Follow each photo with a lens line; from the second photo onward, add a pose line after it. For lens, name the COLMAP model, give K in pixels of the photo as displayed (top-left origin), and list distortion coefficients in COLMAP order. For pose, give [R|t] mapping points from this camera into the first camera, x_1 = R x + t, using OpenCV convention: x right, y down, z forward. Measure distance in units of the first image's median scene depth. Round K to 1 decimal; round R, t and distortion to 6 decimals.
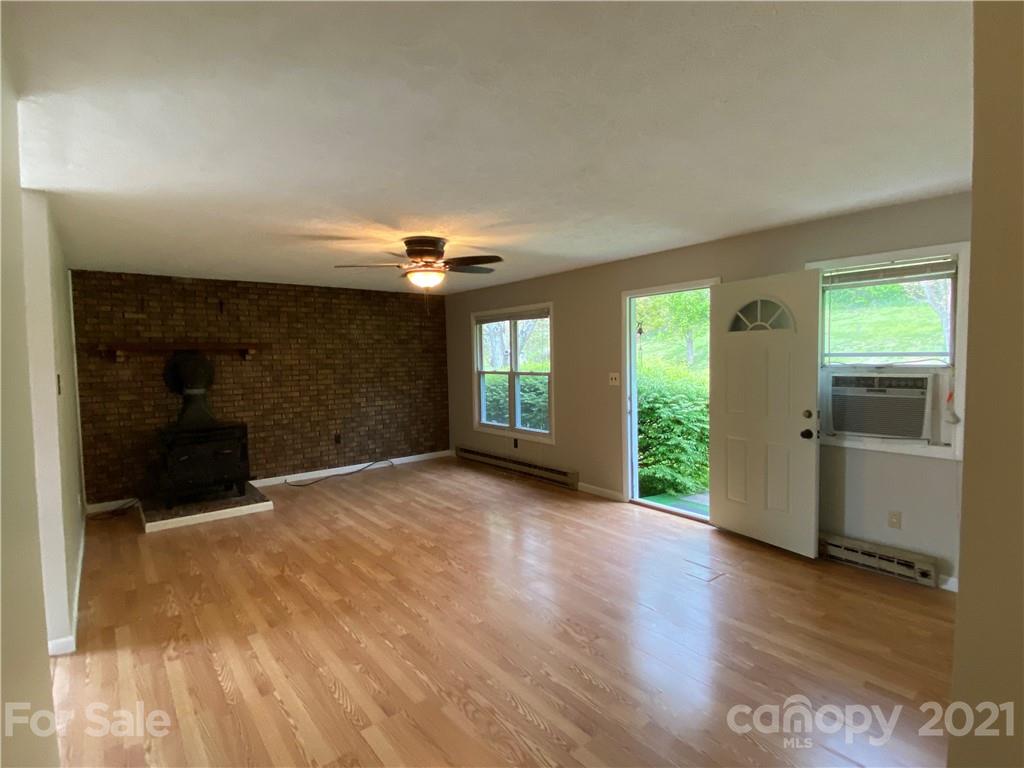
lens RADIAL K [[517.2, 0, 512.0], [0, 517.2, 384.0], [0, 0, 1]] dist [0.034561, -0.030677]
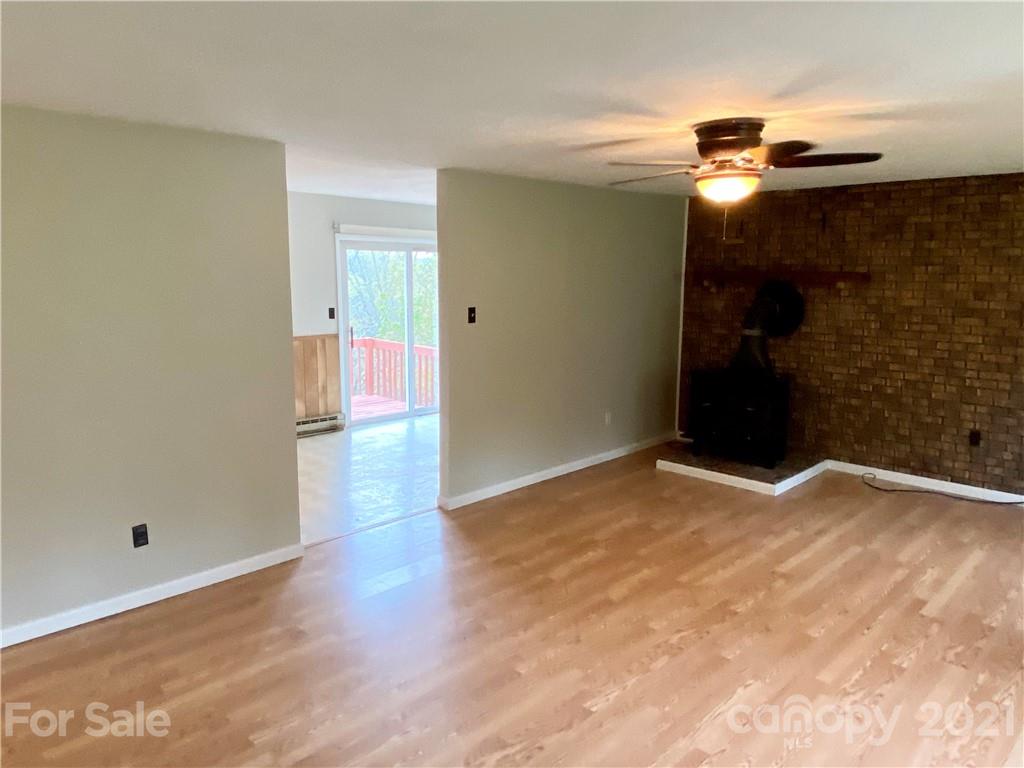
lens RADIAL K [[724.7, 0, 512.0], [0, 724.7, 384.0], [0, 0, 1]] dist [0.098575, -0.133160]
pose [[0.108035, 0.175610, -0.978514, 0.485364], [-0.063981, 0.983462, 0.169434, -0.073014], [0.992086, 0.044302, 0.117484, 0.450316]]
